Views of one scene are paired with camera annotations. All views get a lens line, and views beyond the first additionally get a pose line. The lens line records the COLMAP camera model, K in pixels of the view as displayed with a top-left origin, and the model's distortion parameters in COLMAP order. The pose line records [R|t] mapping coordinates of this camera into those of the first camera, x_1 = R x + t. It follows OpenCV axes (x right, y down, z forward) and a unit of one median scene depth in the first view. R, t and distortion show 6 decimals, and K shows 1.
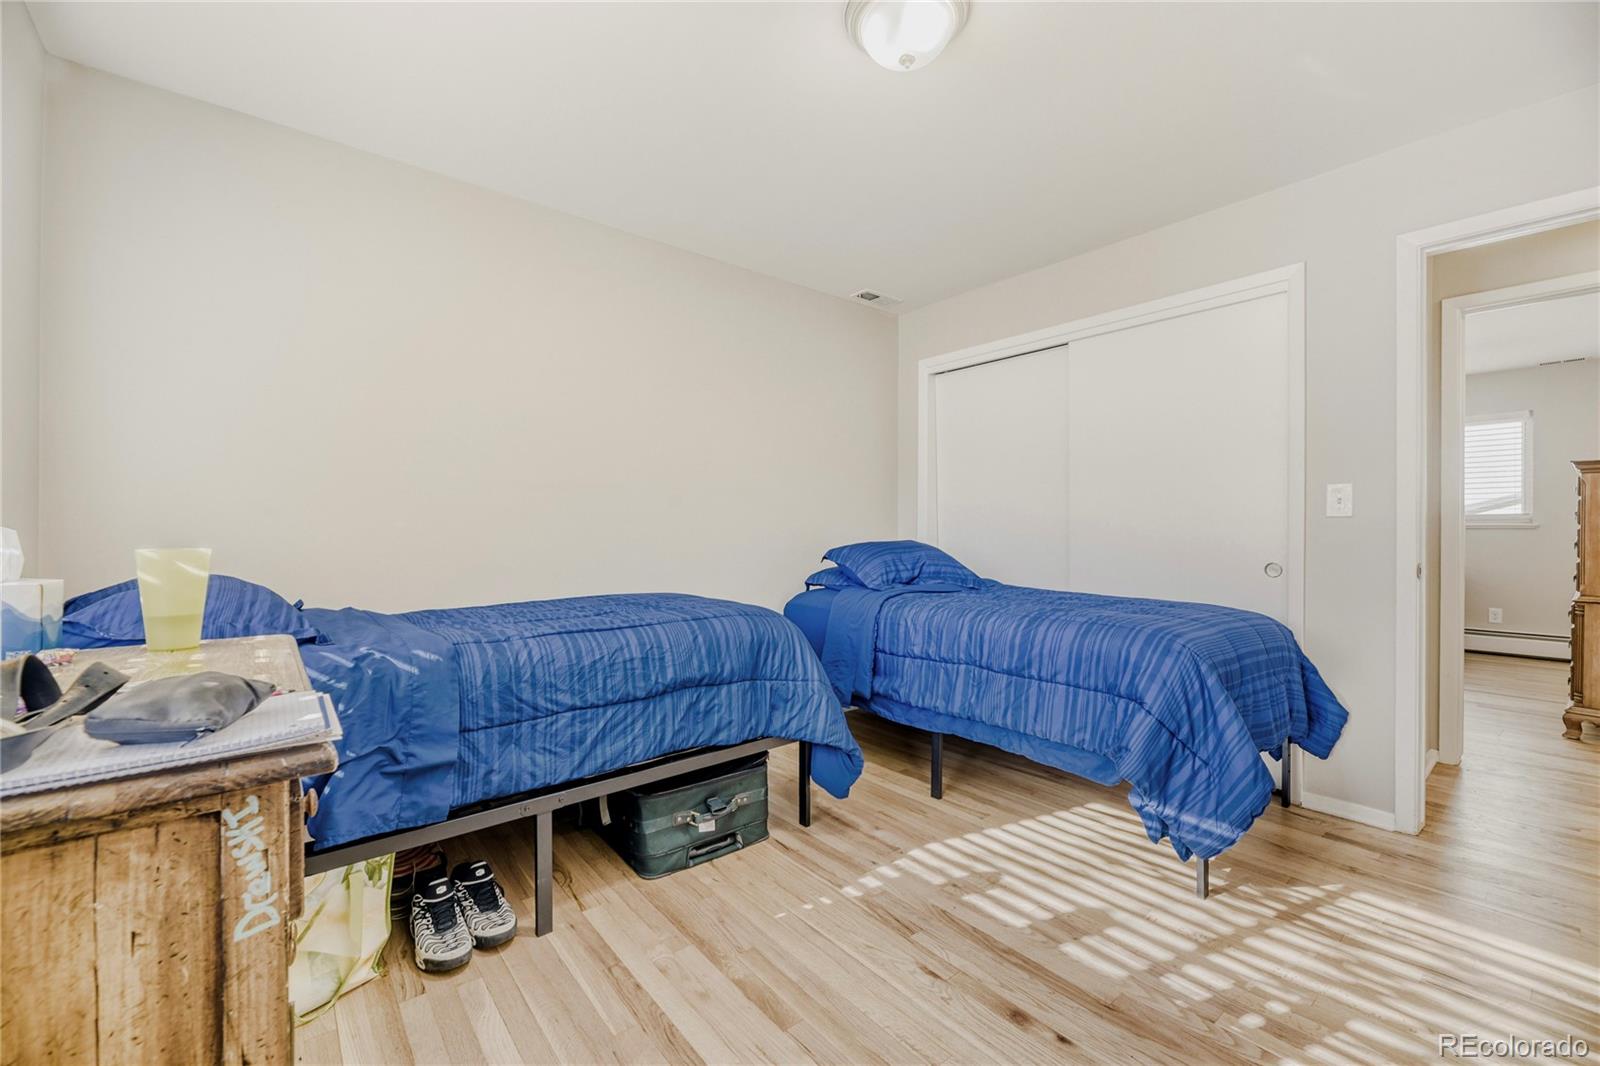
lens RADIAL K [[628.2, 0, 797.4], [0, 628.2, 533.0], [0, 0, 1]] dist [0.000769, -0.000182]
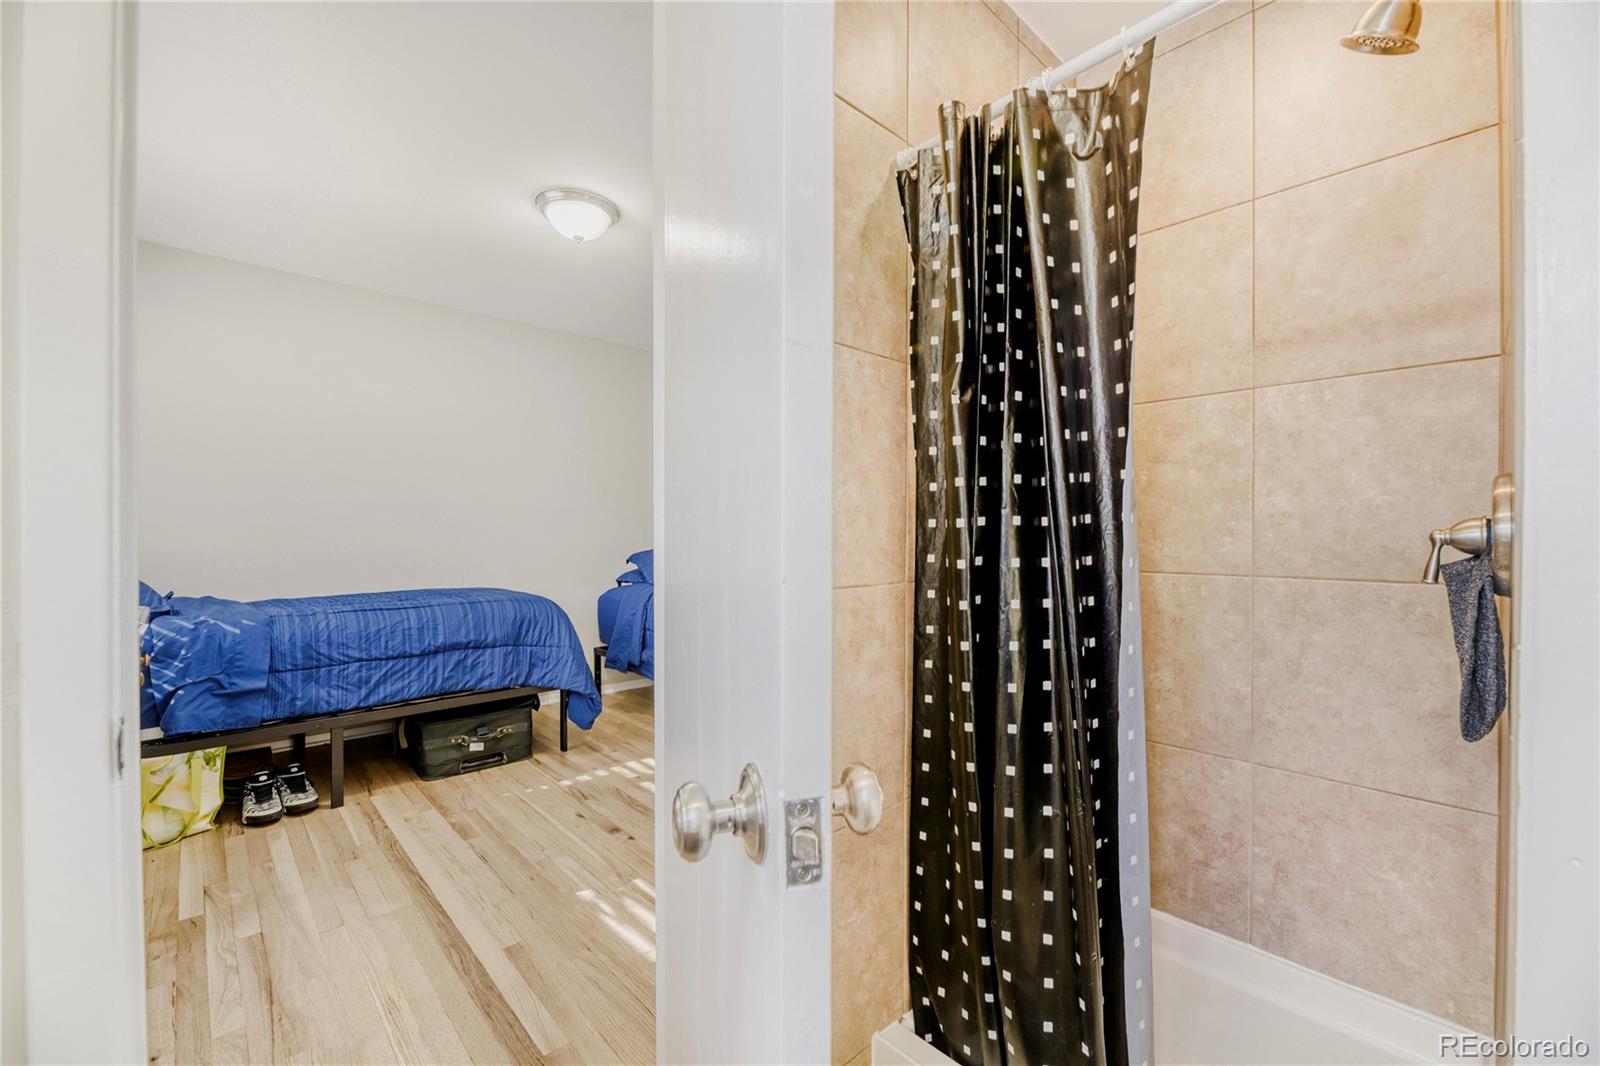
lens RADIAL K [[622.3, 0, 803.8], [0, 622.3, 537.2], [0, 0, 1]] dist [-0.001598, 0.000363]
pose [[0.997737, -0.007284, 0.066846, 0.602423], [0.007799, 0.999942, -0.007446, 0.004476], [-0.066788, 0.007950, 0.997736, -0.556993]]
